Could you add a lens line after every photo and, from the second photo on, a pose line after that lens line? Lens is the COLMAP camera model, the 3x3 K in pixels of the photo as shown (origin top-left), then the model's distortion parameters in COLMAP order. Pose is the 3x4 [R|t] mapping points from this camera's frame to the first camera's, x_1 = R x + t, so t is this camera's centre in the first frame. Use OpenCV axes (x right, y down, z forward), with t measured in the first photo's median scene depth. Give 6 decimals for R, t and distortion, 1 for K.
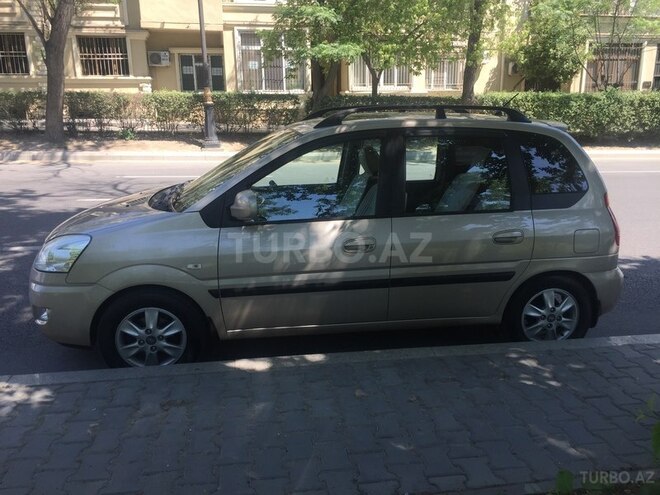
lens RADIAL K [[553.0, 0, 333.3], [0, 553.0, 250.4], [0, 0, 1]] dist [0.040571, -0.035744]
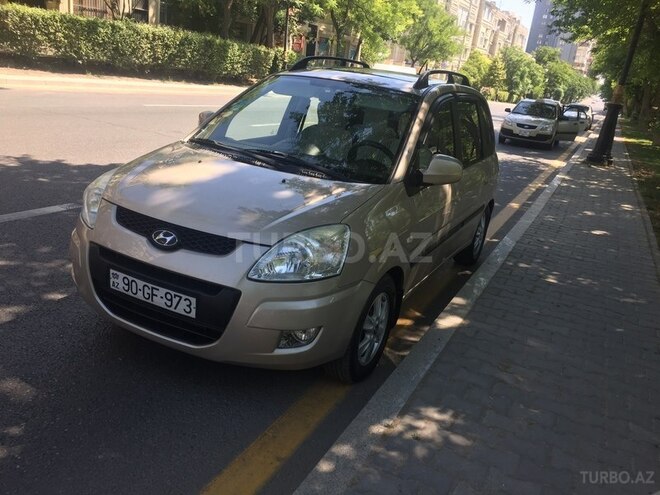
lens RADIAL K [[553.0, 0, 332.3], [0, 553.0, 250.6], [0, 0, 1]] dist [0.040571, -0.035744]
pose [[0.593004, -0.189506, 0.782581, -0.176279], [0.085944, 0.981254, 0.172491, -0.021000], [-0.800600, -0.035030, 0.598175, 0.088641]]
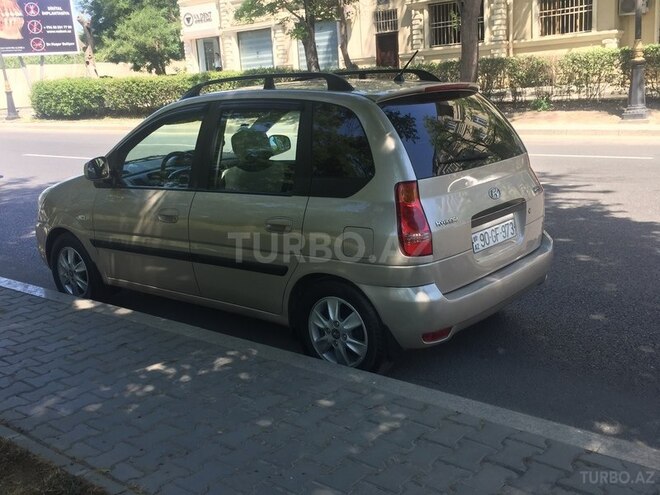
lens RADIAL K [[698.1, 0, 330.5], [0, 698.1, 244.8], [0, 0, 1]] dist [0.019846, 0.000000]
pose [[0.673581, 0.126045, -0.728286, 0.209484], [-0.130001, 0.990194, 0.051137, -0.010565], [0.727590, 0.060233, 0.683362, 0.057163]]
